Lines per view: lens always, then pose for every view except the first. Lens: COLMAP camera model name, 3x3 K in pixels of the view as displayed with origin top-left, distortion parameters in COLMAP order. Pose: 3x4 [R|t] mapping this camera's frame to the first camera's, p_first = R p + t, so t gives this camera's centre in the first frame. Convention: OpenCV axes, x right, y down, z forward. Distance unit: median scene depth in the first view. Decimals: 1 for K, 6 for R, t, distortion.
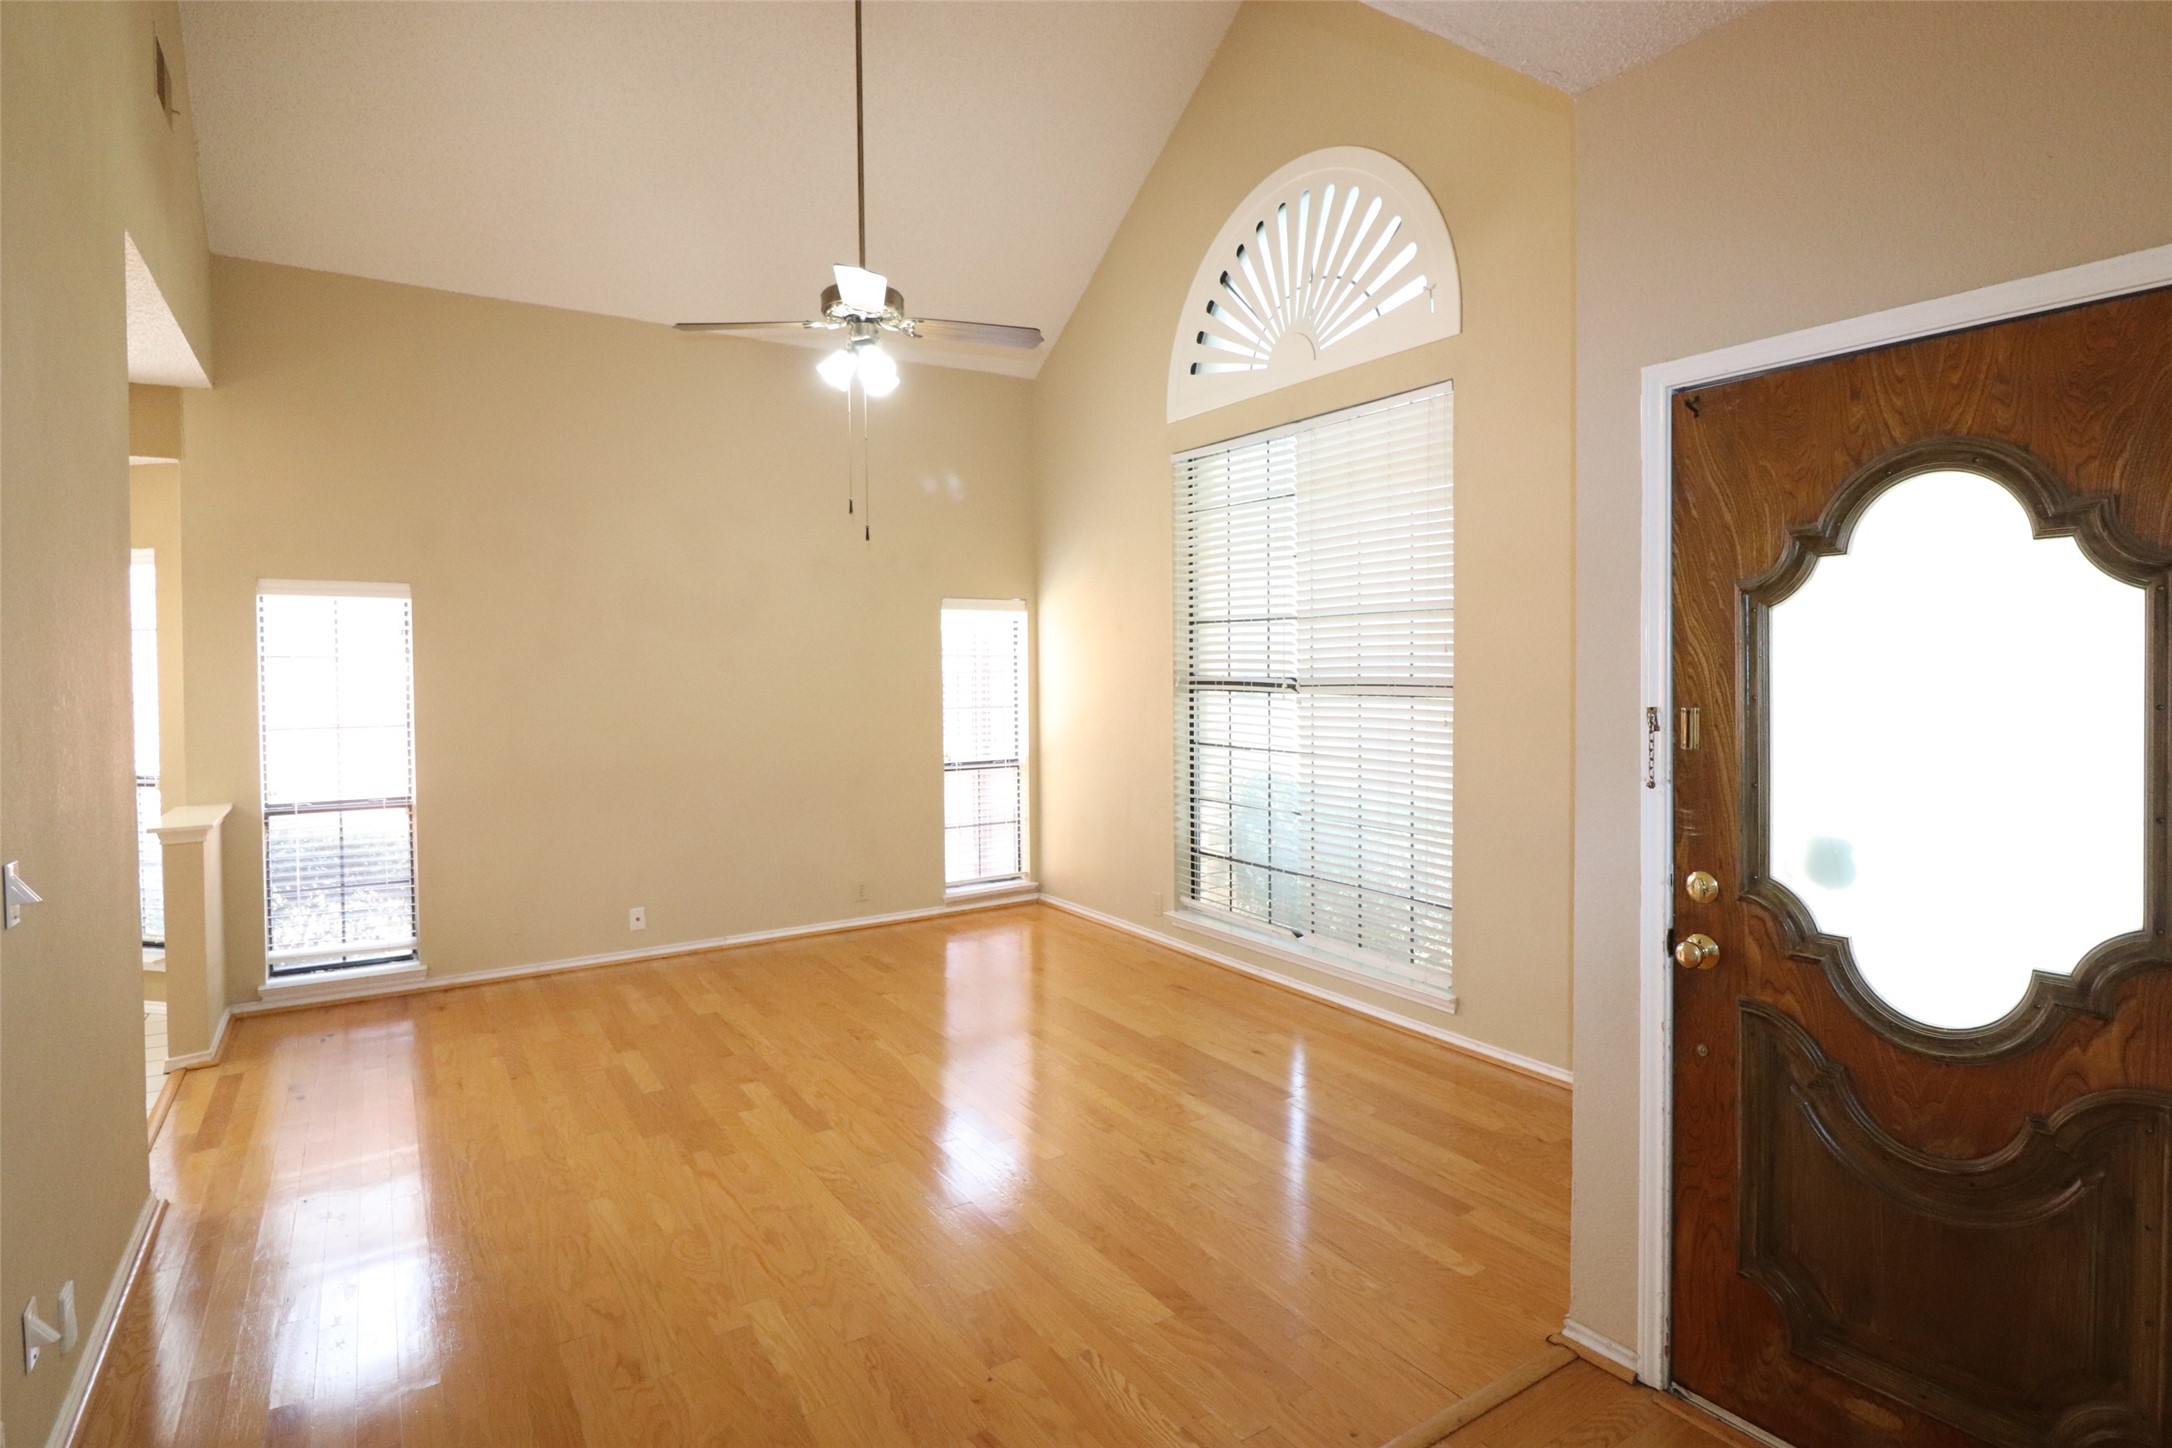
lens RADIAL K [[1094.3, 0, 1086.2], [0, 1094.3, 705.3], [0, 0, 1]] dist [-0.011279, -0.005495]
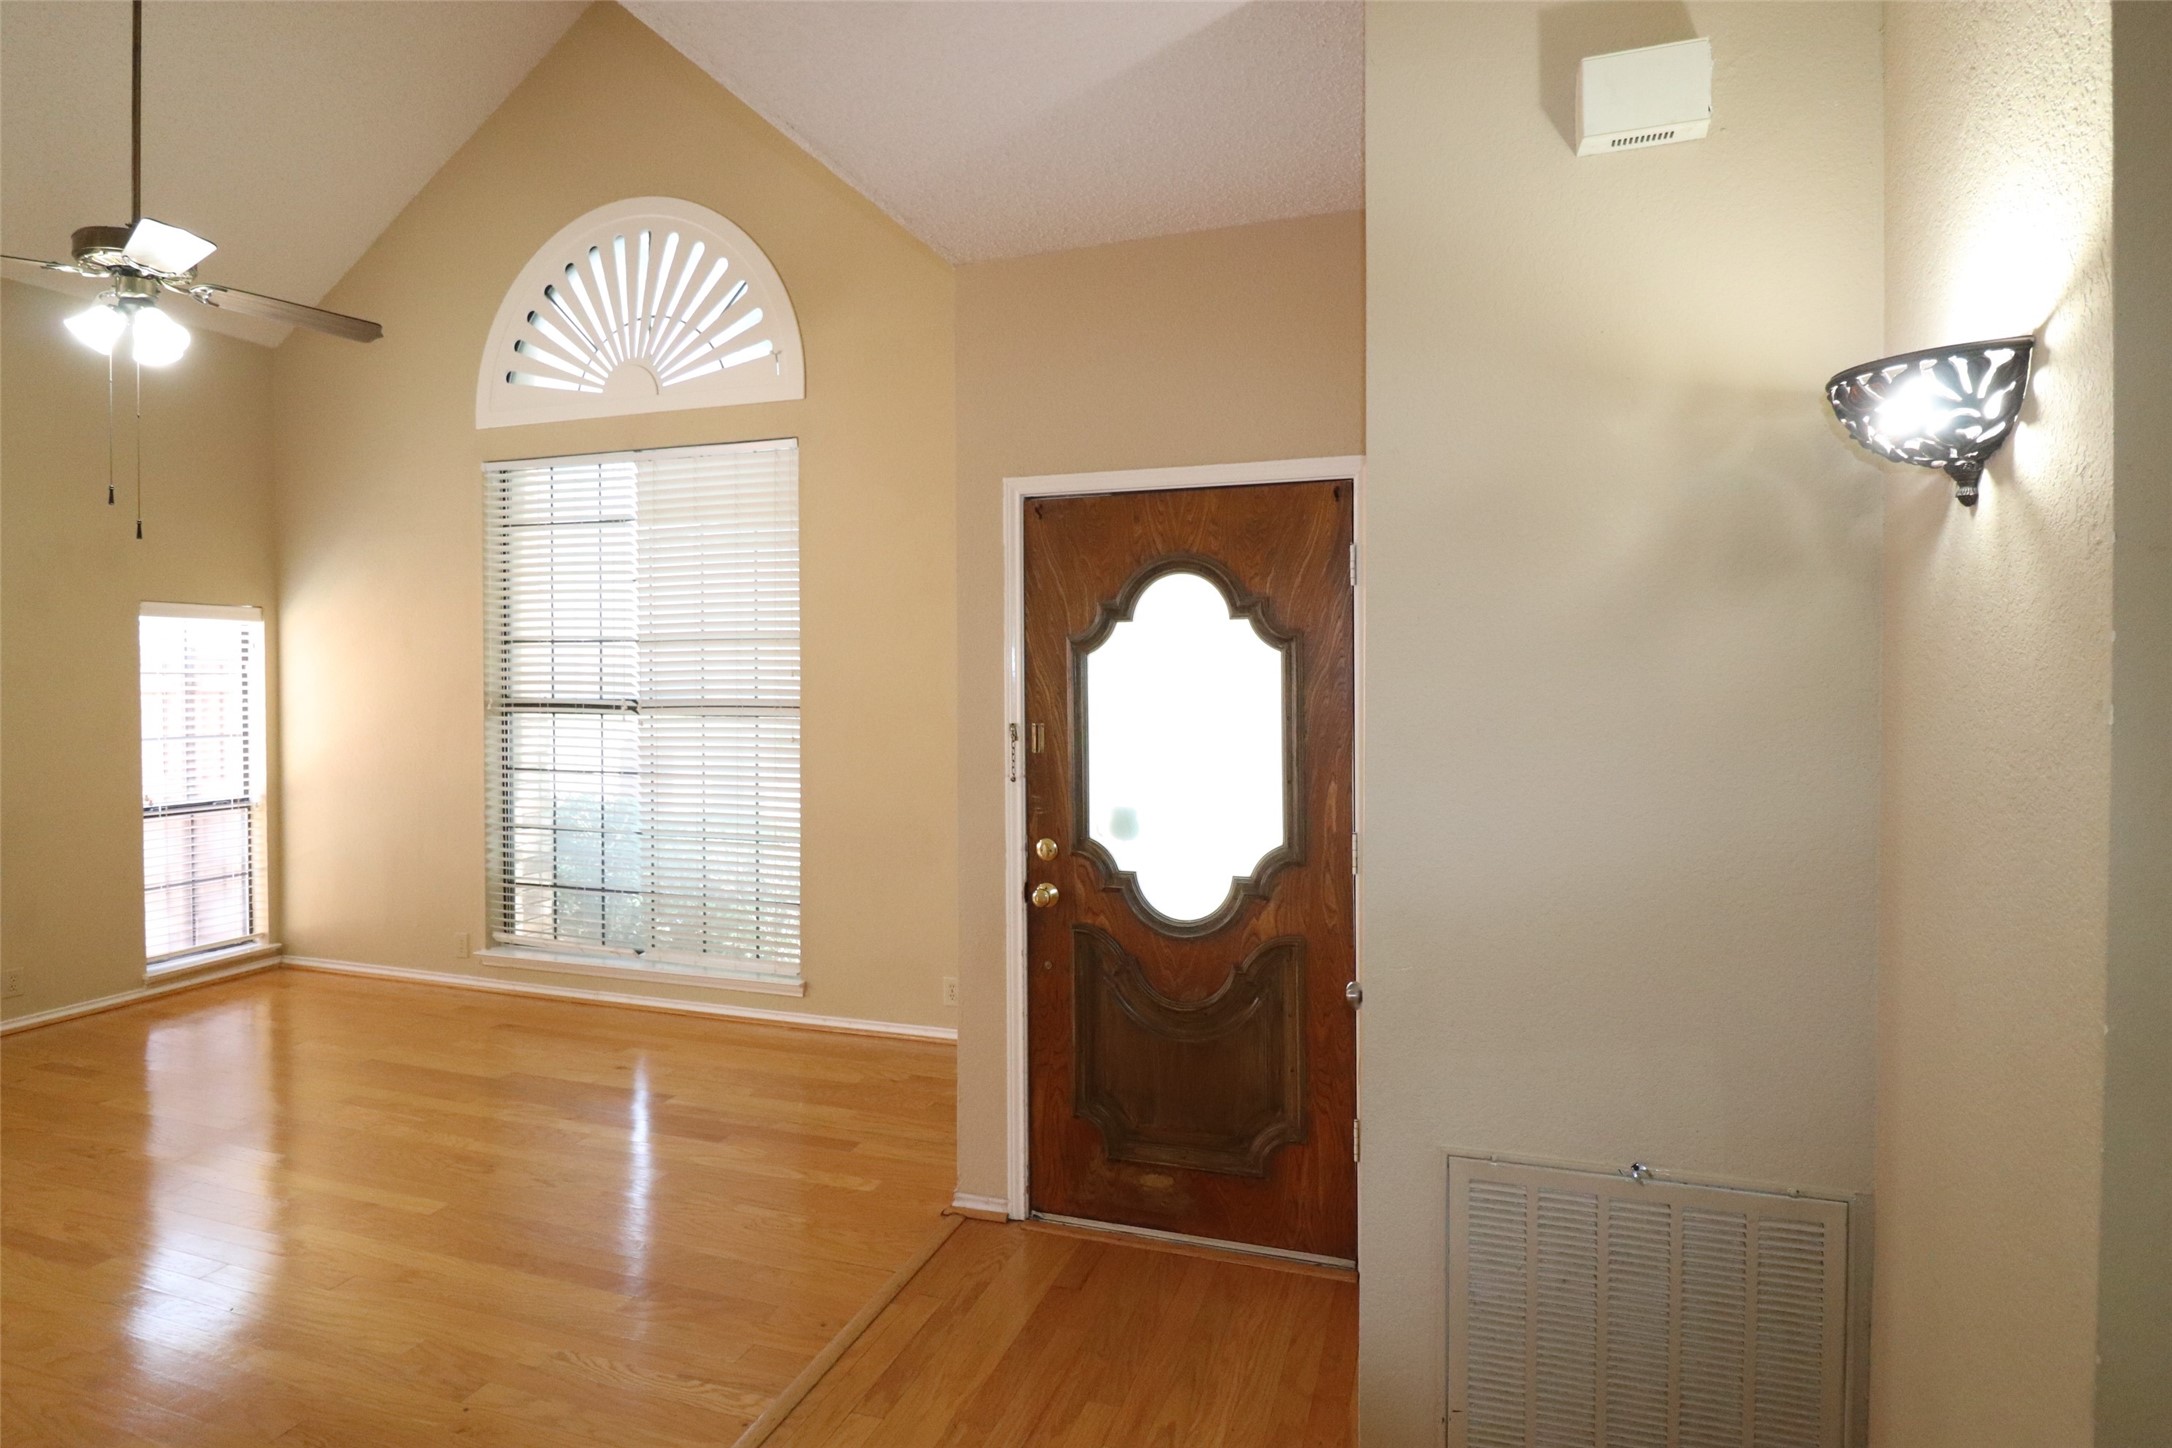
lens RADIAL K [[1094.3, 0, 1079.4], [0, 1094.3, 717.5], [0, 0, 1]] dist [-0.011279, -0.005495]
pose [[0.788374, -0.017304, 0.614953, -0.150156], [0.019670, 0.999802, 0.002916, -0.004431], [-0.614882, 0.009798, 0.788558, -0.082745]]
